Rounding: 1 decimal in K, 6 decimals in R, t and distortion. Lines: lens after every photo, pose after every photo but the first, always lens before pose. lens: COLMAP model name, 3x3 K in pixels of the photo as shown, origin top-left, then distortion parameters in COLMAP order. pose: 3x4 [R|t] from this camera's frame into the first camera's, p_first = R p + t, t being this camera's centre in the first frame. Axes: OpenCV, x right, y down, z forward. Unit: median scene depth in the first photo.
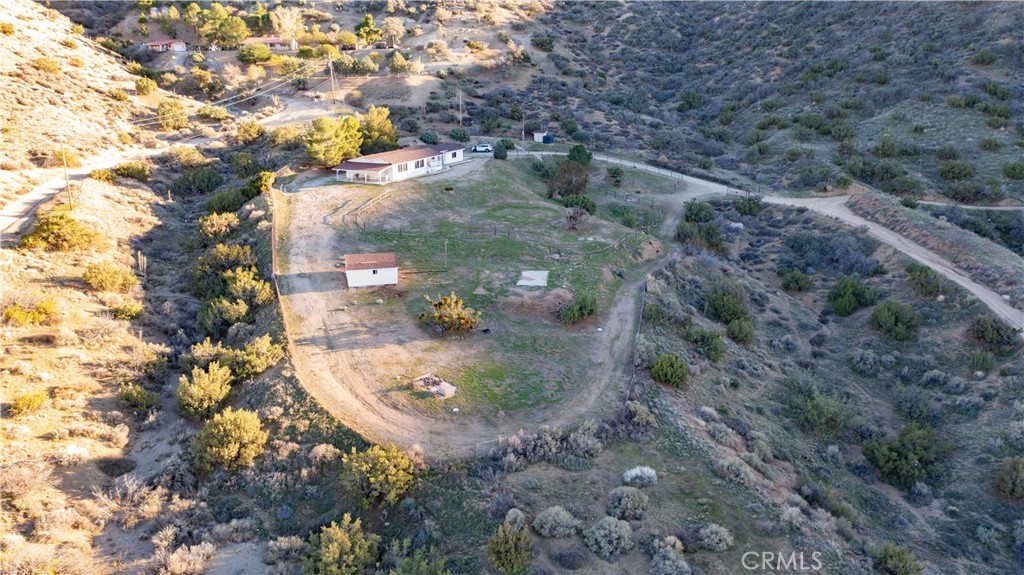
lens RADIAL K [[806.9, 0, 503.7], [0, 806.9, 286.9], [0, 0, 1]] dist [-0.018927, 0.006168]
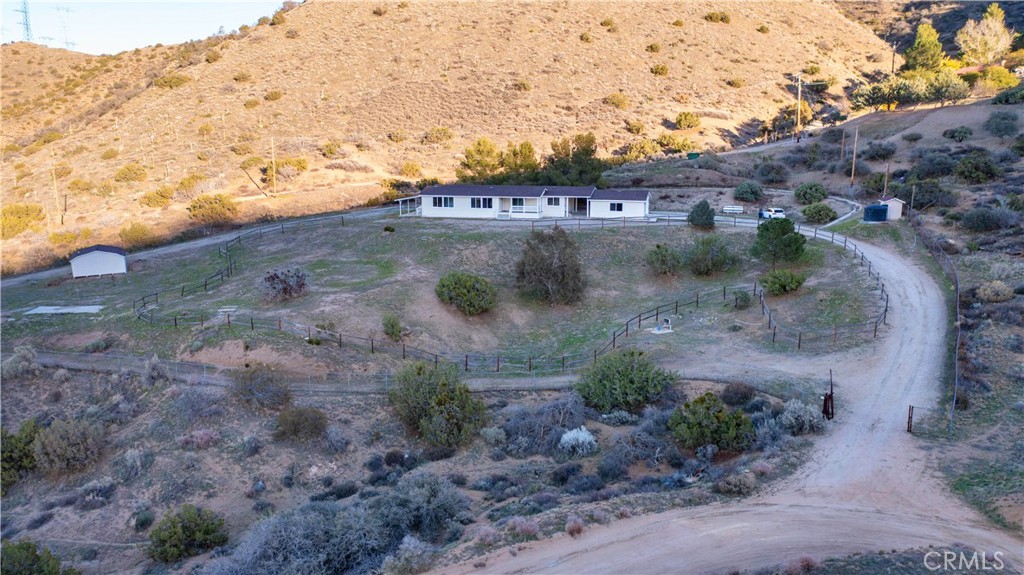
lens RADIAL K [[806.9, 0, 503.7], [0, 806.9, 286.9], [0, 0, 1]] dist [-0.018927, 0.006168]
pose [[0.189991, 0.188626, -0.963495, 0.473144], [-0.268847, 0.953855, 0.133725, -0.137256], [0.944259, 0.233626, 0.231936, 0.646805]]
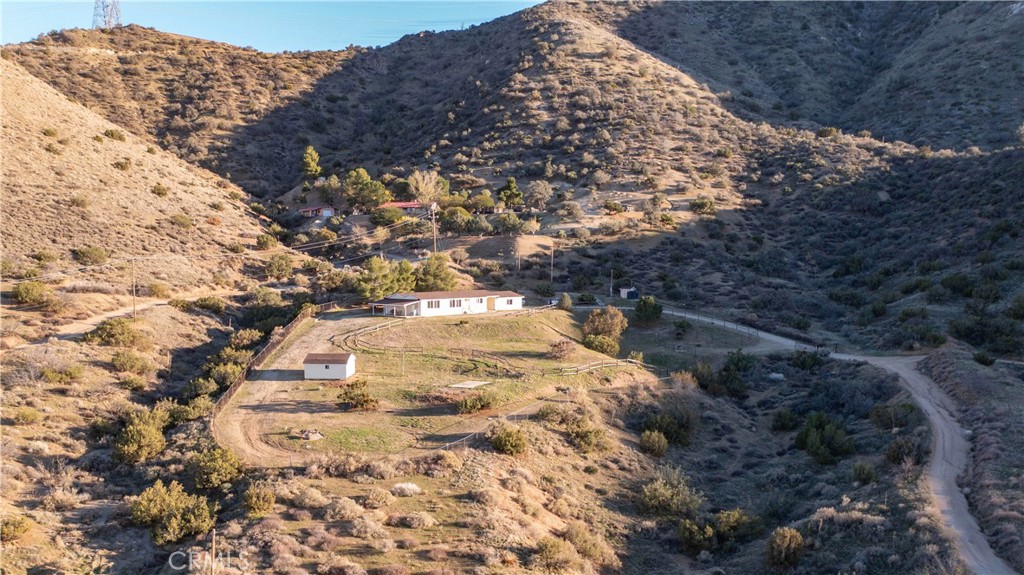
lens RADIAL K [[1046.7, 0, 463.1], [0, 1046.7, 372.5], [0, 0, 1]] dist [-0.017440, -0.004777]
pose [[0.944243, 0.041762, -0.326591, 0.255242], [-0.093963, 0.984852, -0.145730, 0.094133], [0.315558, 0.168292, 0.933863, -0.164715]]
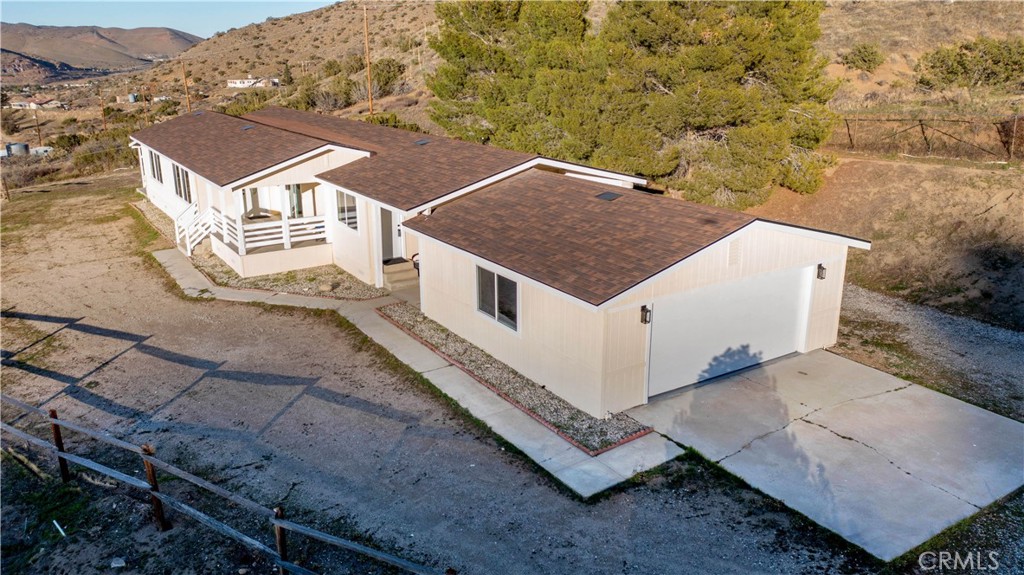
lens RADIAL K [[806.9, 0, 503.7], [0, 806.9, 286.9], [0, 0, 1]] dist [-0.018927, 0.006168]
pose [[-0.514153, 0.256460, -0.818459, 0.021213], [-0.225292, 0.880360, 0.417384, -0.174738], [0.827581, 0.398992, -0.394861, 0.869292]]
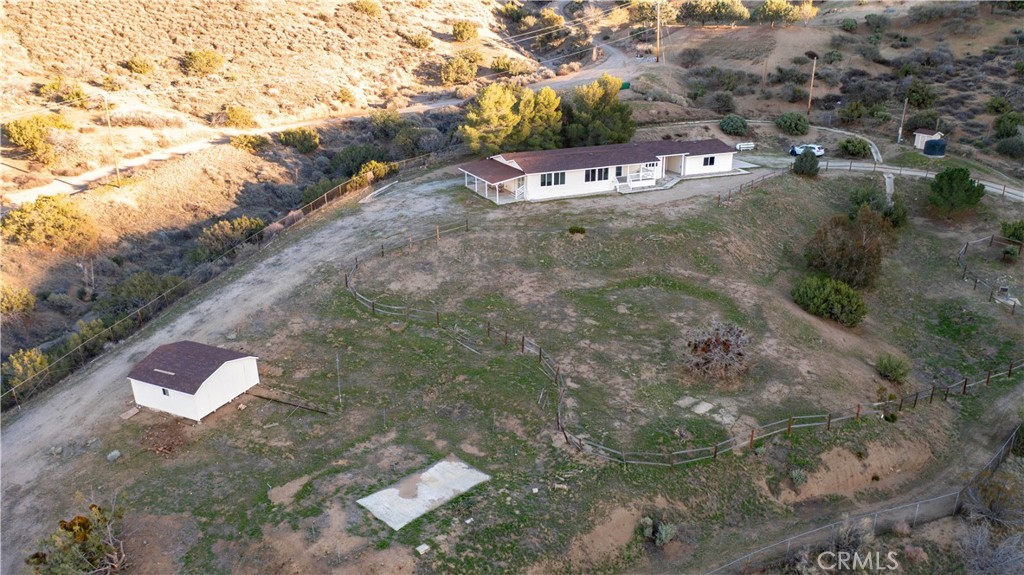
lens RADIAL K [[806.9, 0, 503.7], [0, 806.9, 286.9], [0, 0, 1]] dist [-0.018927, 0.006168]
pose [[0.774755, 0.212962, -0.595316, 0.168381], [-0.172951, 0.977038, 0.124434, -0.099583], [0.608146, 0.006554, 0.793798, 0.350697]]
